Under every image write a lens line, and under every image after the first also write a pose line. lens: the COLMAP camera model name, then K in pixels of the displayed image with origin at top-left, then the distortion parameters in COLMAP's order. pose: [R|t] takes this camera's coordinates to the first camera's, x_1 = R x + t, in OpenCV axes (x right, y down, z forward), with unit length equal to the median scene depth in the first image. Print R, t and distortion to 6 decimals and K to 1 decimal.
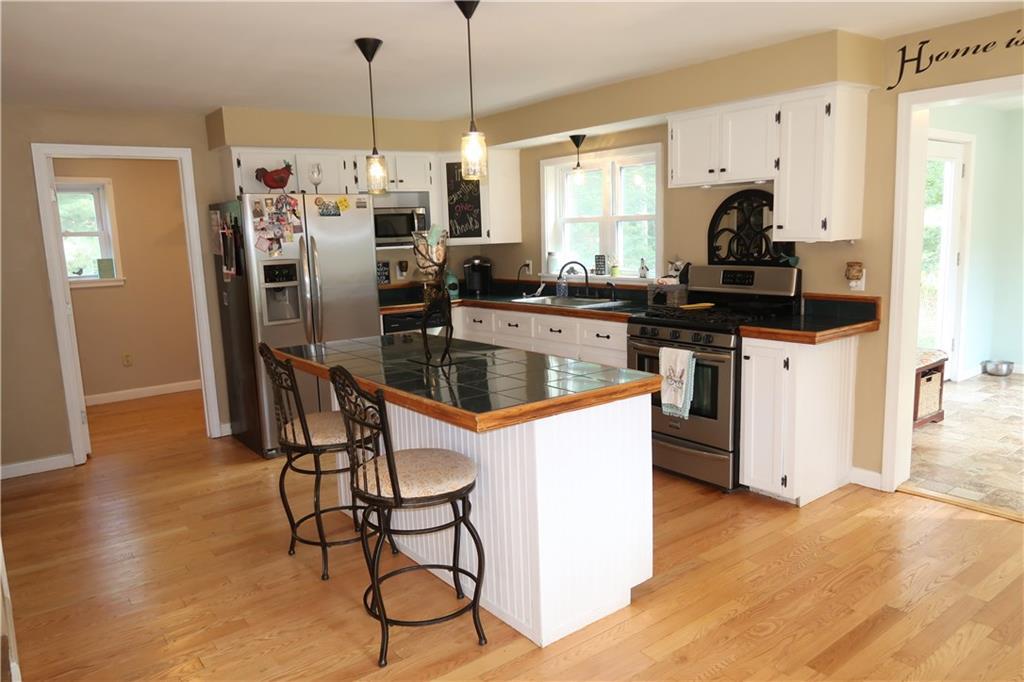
lens RADIAL K [[709.8, 0, 512.0], [0, 709.8, 341.0], [0, 0, 1]] dist [-0.010044, -0.002102]
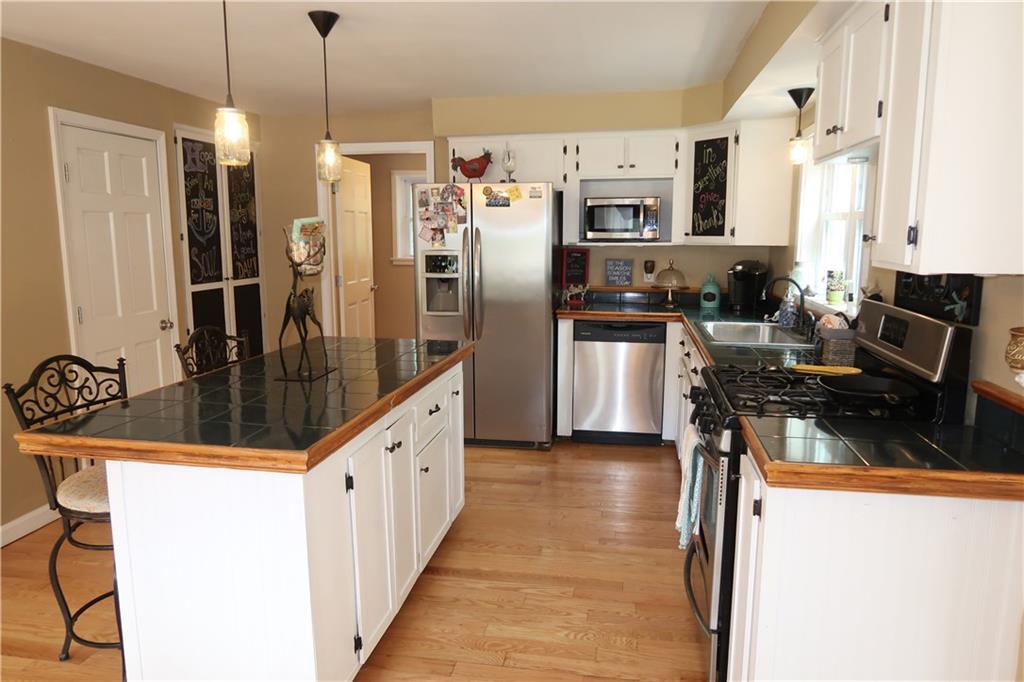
lens RADIAL K [[709.8, 0, 512.0], [0, 709.8, 341.0], [0, 0, 1]] dist [-0.010044, -0.002102]
pose [[0.673701, 0.146564, -0.724325, 0.465787], [-0.136024, 0.987983, 0.073397, -0.074296], [0.726378, 0.049078, 0.685541, 0.391699]]
